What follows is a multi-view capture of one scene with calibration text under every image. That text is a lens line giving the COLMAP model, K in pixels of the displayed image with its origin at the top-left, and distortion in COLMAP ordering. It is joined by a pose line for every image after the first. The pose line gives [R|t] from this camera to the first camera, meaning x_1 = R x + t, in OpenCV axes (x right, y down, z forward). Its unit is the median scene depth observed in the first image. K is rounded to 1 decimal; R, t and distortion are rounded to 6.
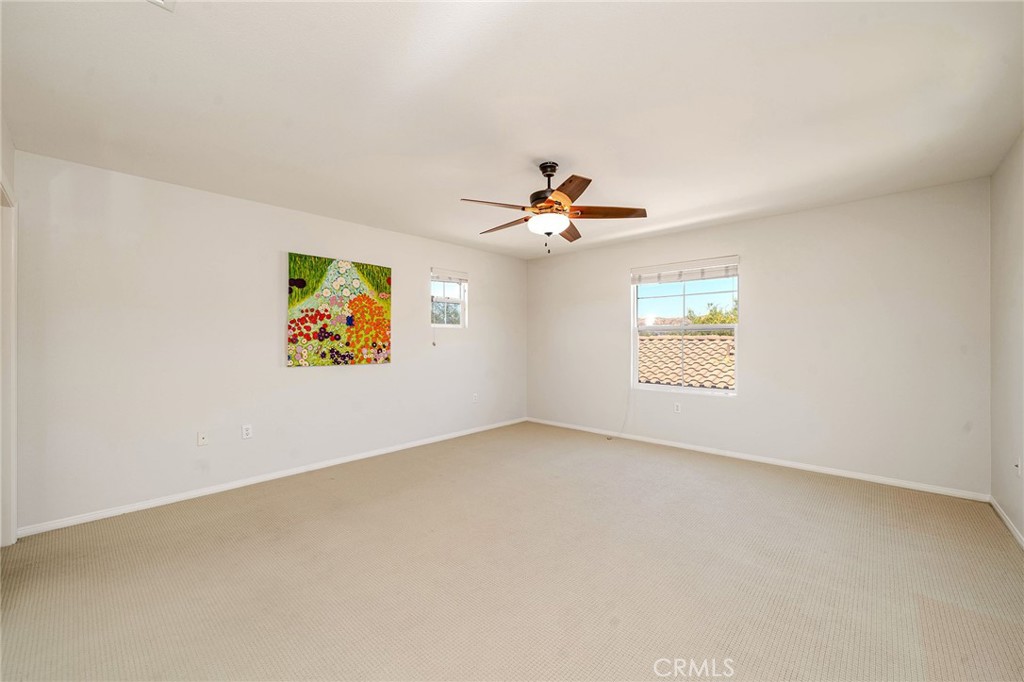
lens RADIAL K [[401.1, 0, 511.9], [0, 401.1, 340.7], [0, 0, 1]] dist [-0.002816, -0.000122]
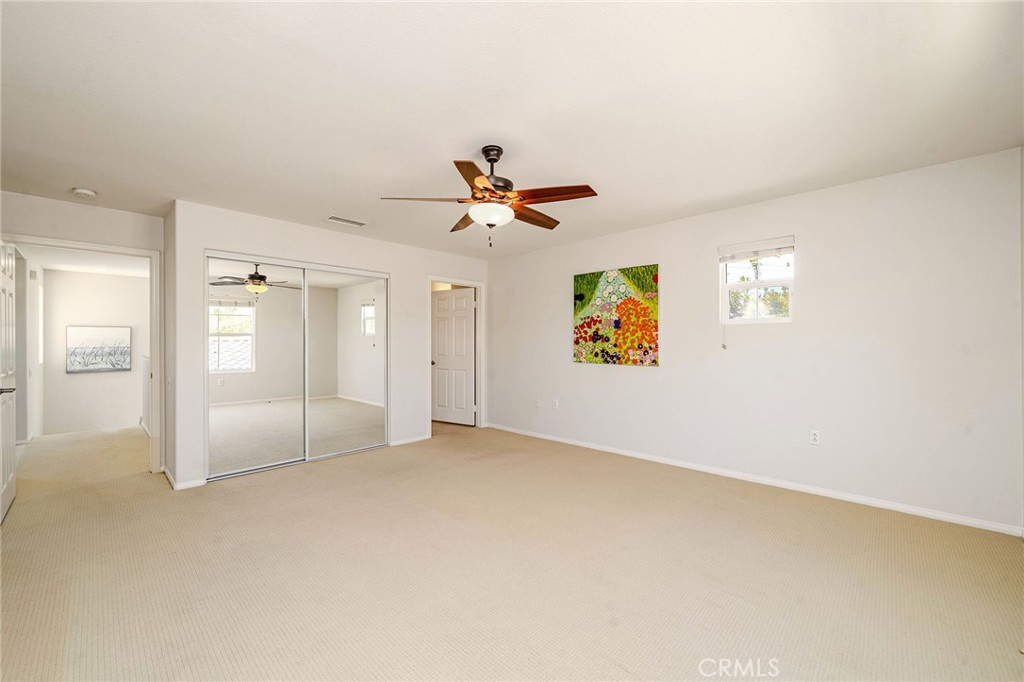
lens RADIAL K [[401.1, 0, 515.2], [0, 401.1, 340.3], [0, 0, 1]] dist [-0.002816, -0.000122]
pose [[-0.007106, -0.000942, -0.999974, 0.690866], [0.004455, 0.999990, -0.000973, -0.005631], [0.999965, -0.004461, -0.007102, 0.740451]]
